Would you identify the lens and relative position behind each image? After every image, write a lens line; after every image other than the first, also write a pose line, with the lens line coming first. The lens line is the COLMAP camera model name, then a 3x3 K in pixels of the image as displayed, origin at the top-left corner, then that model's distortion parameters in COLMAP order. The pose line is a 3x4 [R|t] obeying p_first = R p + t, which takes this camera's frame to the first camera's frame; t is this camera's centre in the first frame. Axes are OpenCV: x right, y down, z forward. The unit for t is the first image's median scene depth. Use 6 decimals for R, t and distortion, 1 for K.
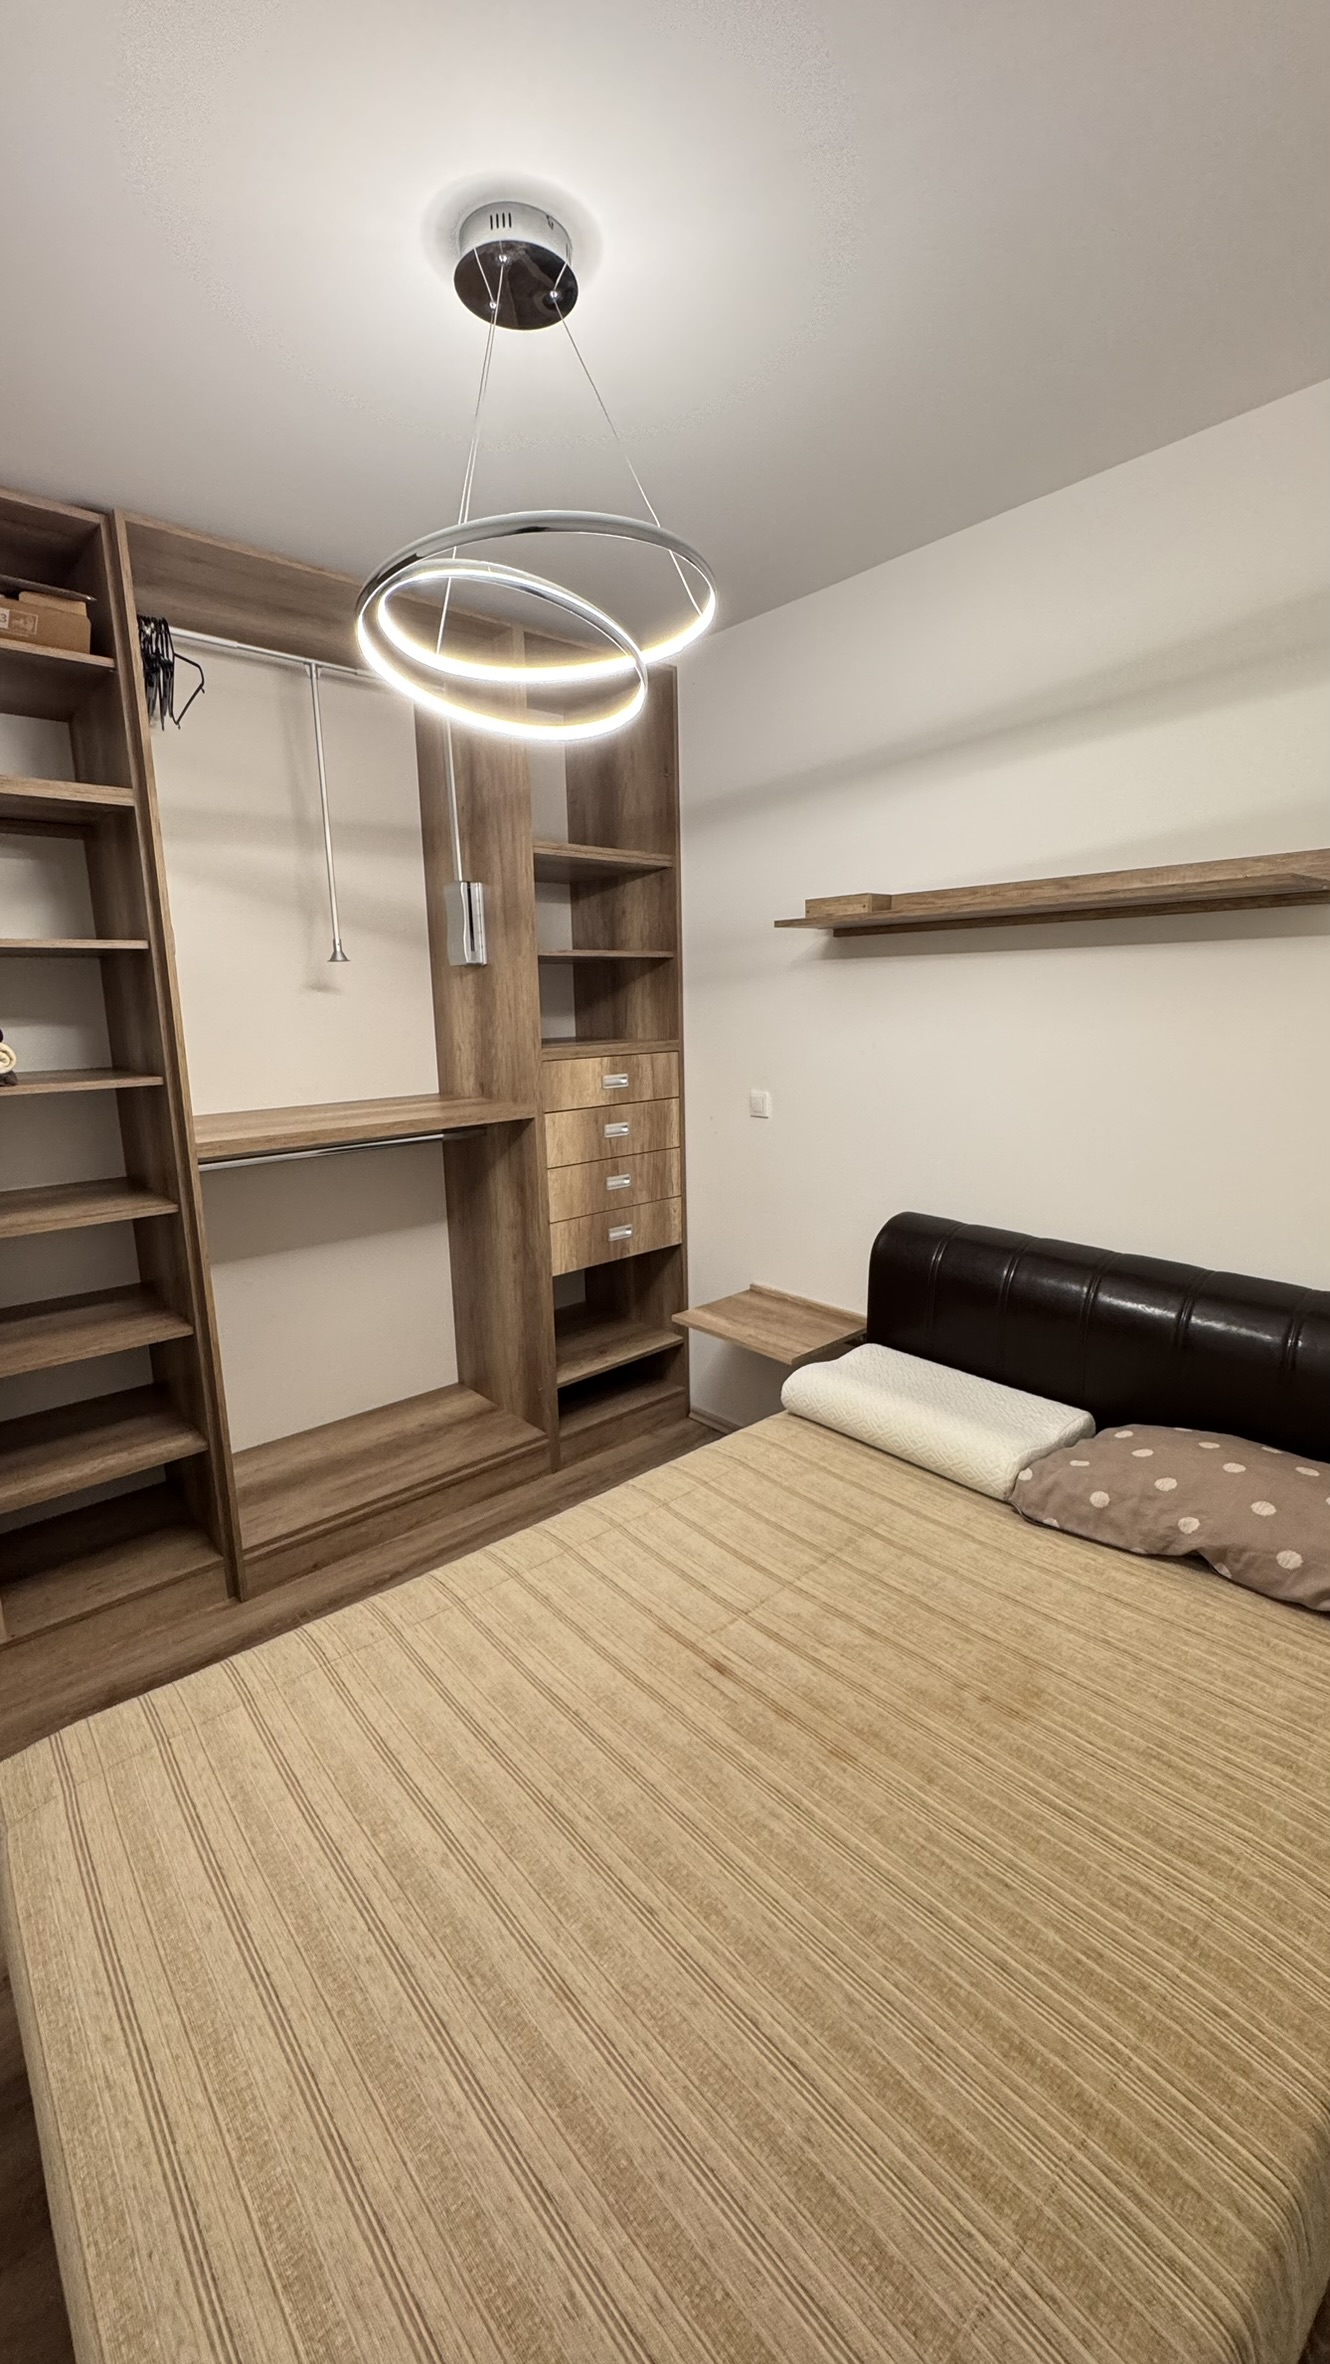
lens RADIAL K [[939.7, 0, 672.2], [0, 939.7, 1190.5], [0, 0, 1]] dist [0.000070, -0.000039]
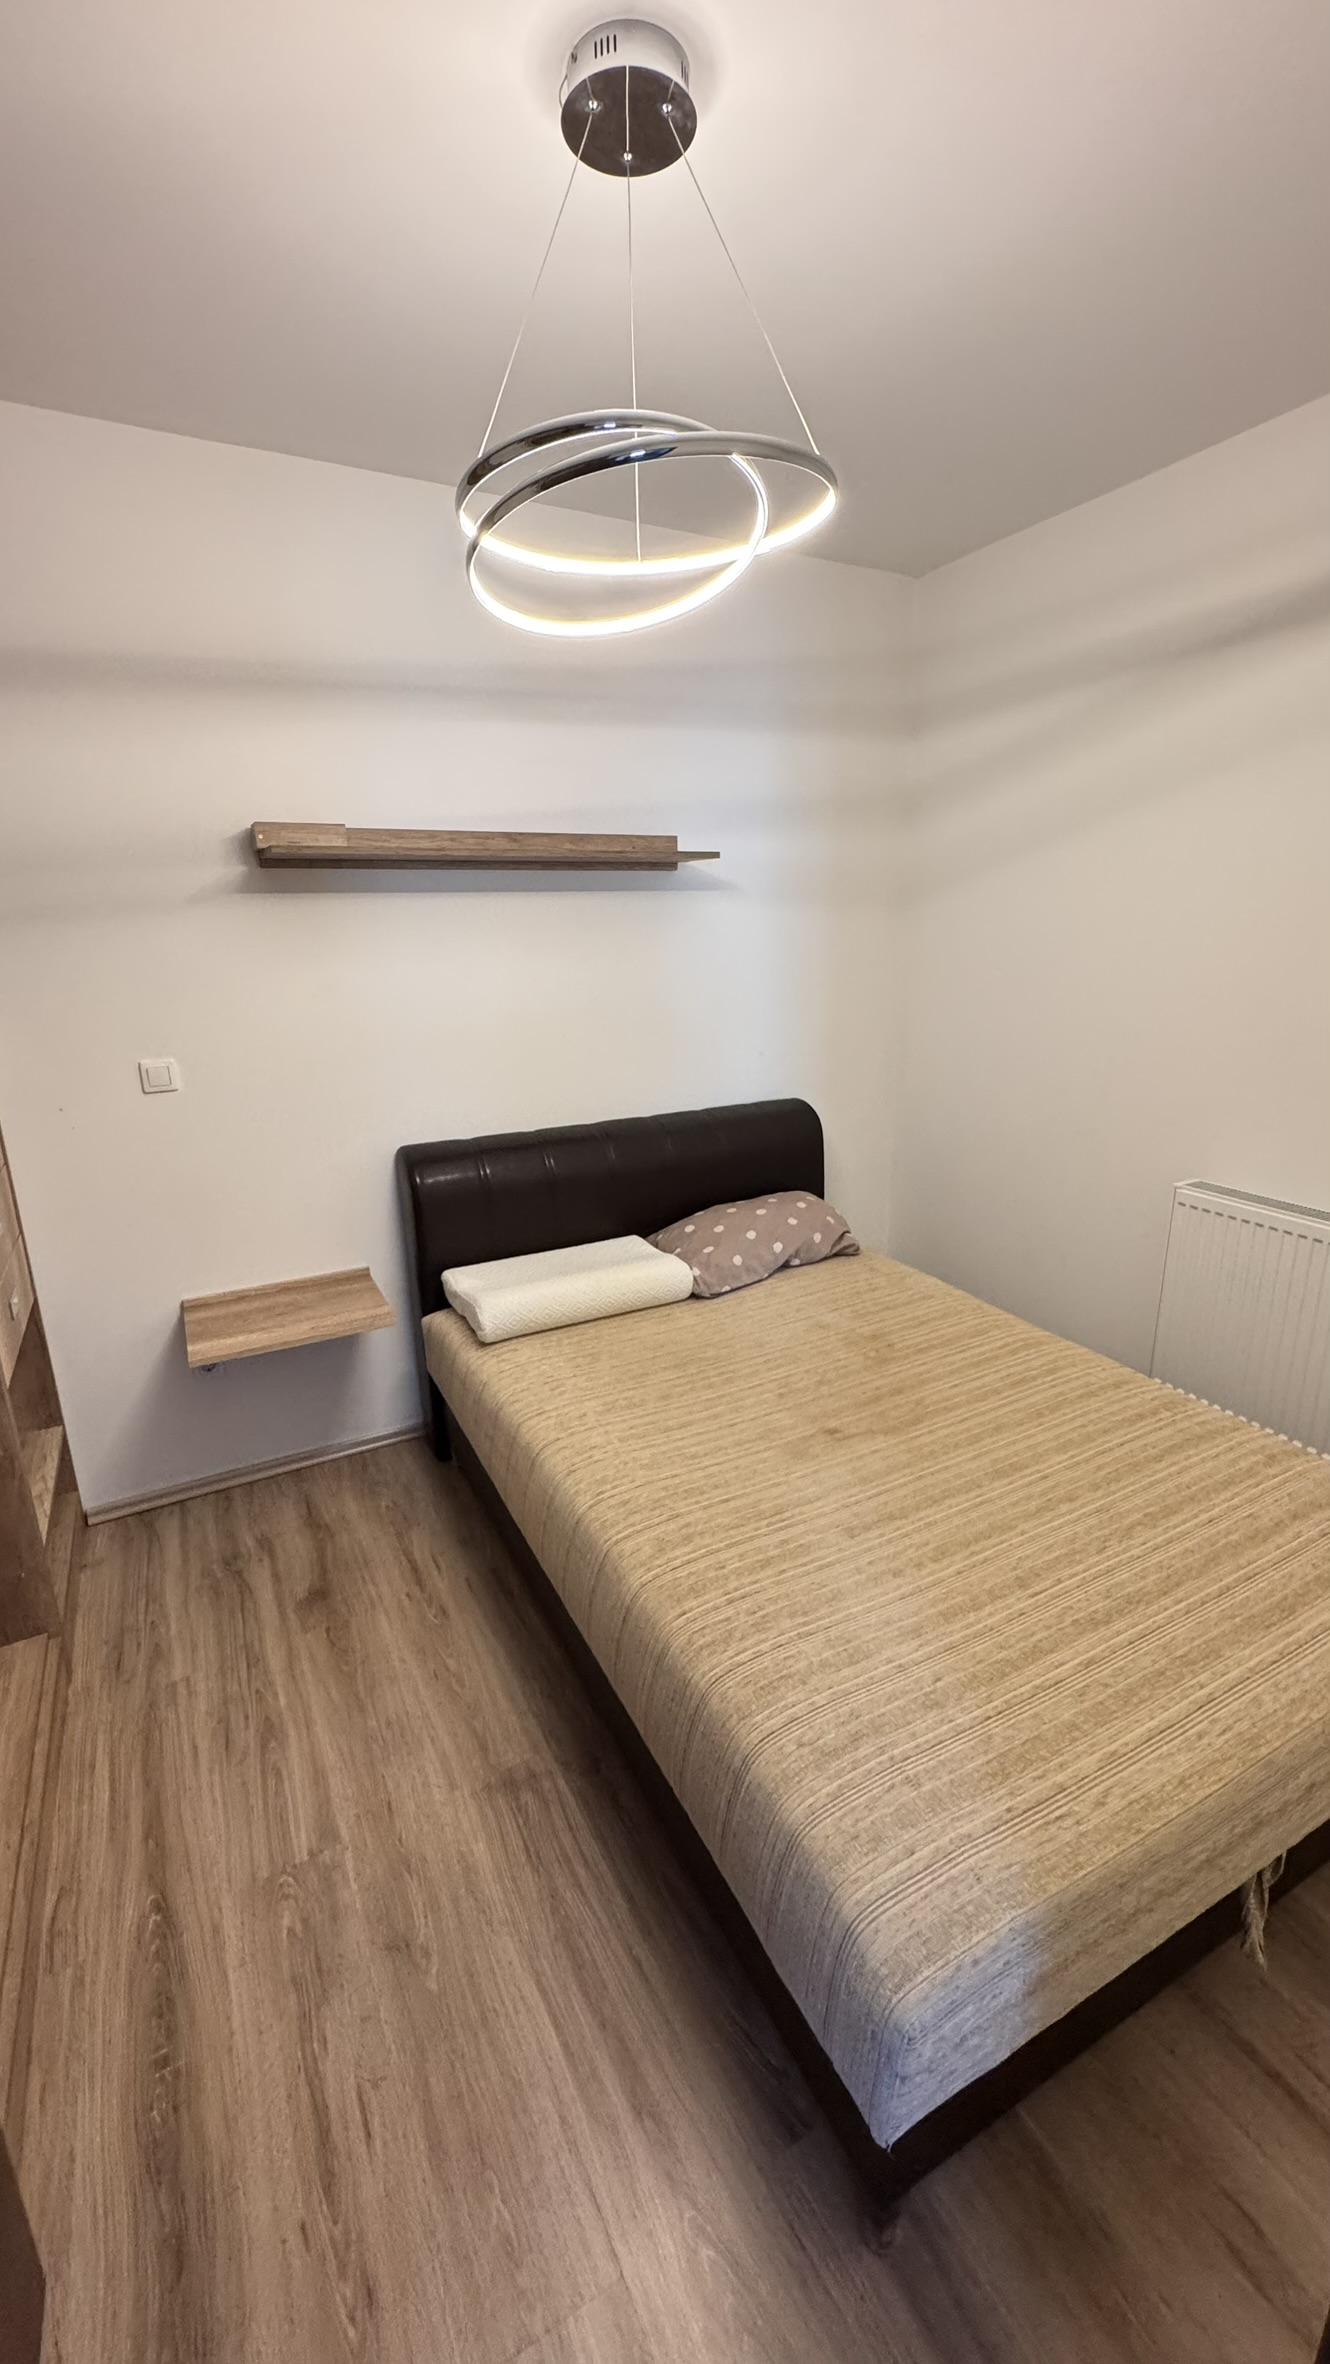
lens RADIAL K [[939.7, 0, 668.1], [0, 939.7, 1176.8], [0, 0, 1]] dist [0.000070, -0.000039]
pose [[0.238943, -0.240194, 0.940858, -0.762646], [0.216245, 0.957755, 0.189589, -0.089351], [-0.946649, 0.158155, 0.280790, 0.515960]]
